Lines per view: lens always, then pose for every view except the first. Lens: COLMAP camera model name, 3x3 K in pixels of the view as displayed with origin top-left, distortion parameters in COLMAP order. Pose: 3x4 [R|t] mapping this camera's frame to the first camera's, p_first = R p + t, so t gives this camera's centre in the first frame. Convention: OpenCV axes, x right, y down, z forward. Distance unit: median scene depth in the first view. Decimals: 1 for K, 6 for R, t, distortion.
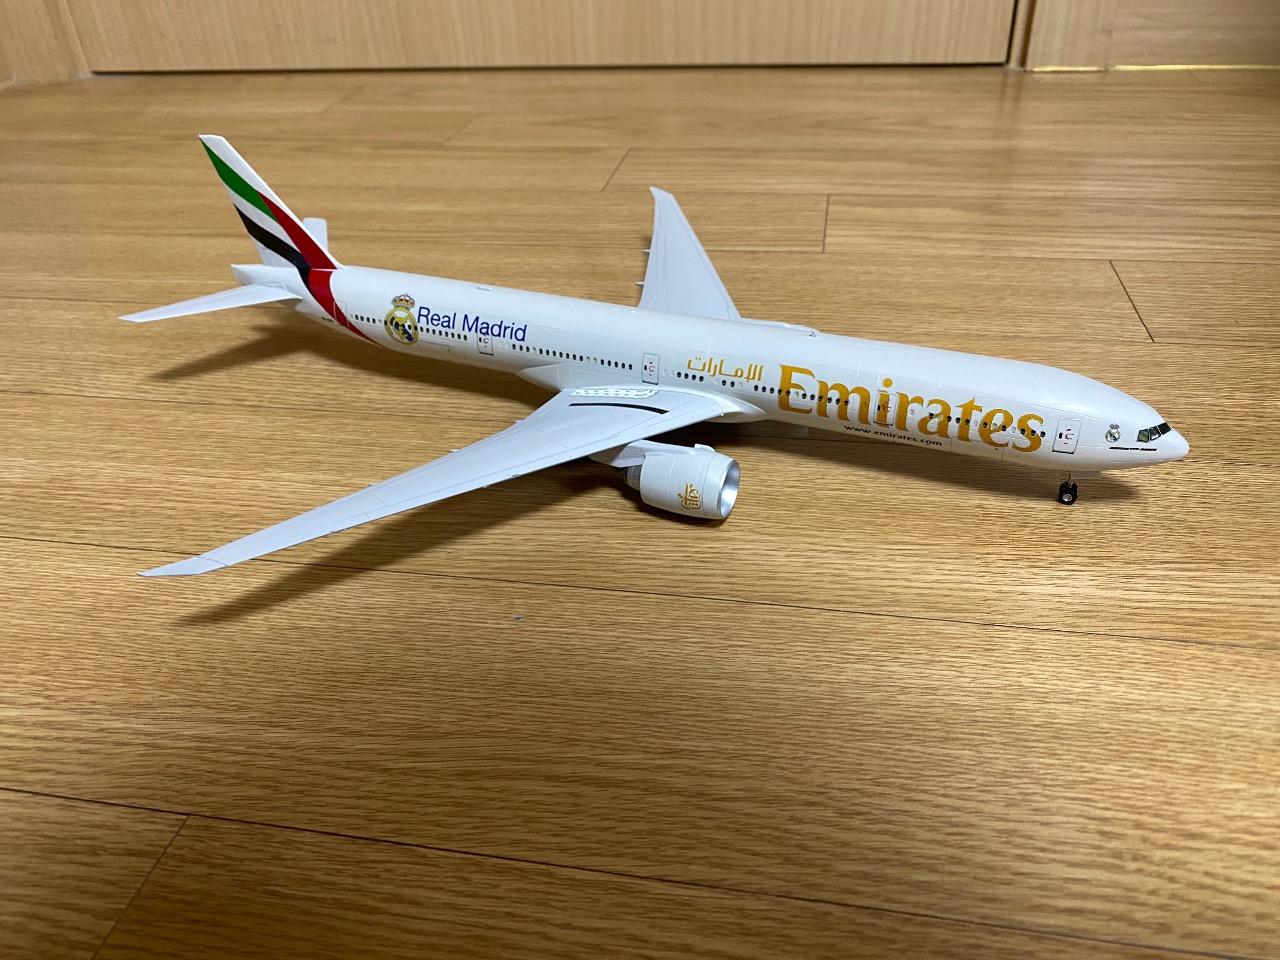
lens RADIAL K [[1003.0, 0, 646.0], [0, 1003.0, 477.7], [0, 0, 1]] dist [-0.006421, 0.001418]
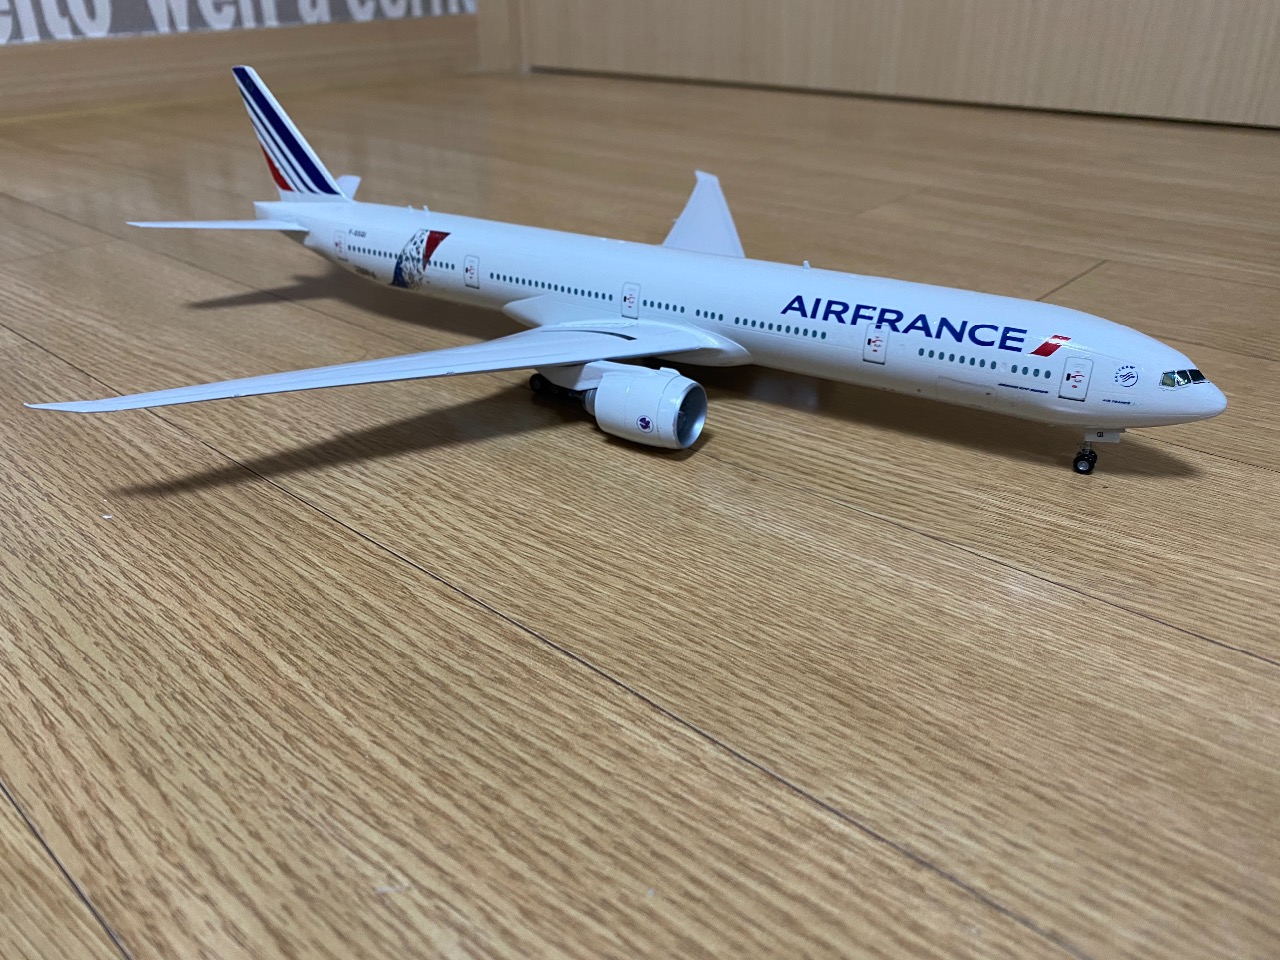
lens RADIAL K [[1003.0, 0, 636.4], [0, 1003.0, 476.2], [0, 0, 1]] dist [-0.006421, 0.001418]
pose [[0.849232, 0.269656, -0.453972, 0.988073], [-0.307195, 0.951600, -0.009417, 0.211320], [0.429460, 0.147455, 0.890966, -0.008704]]
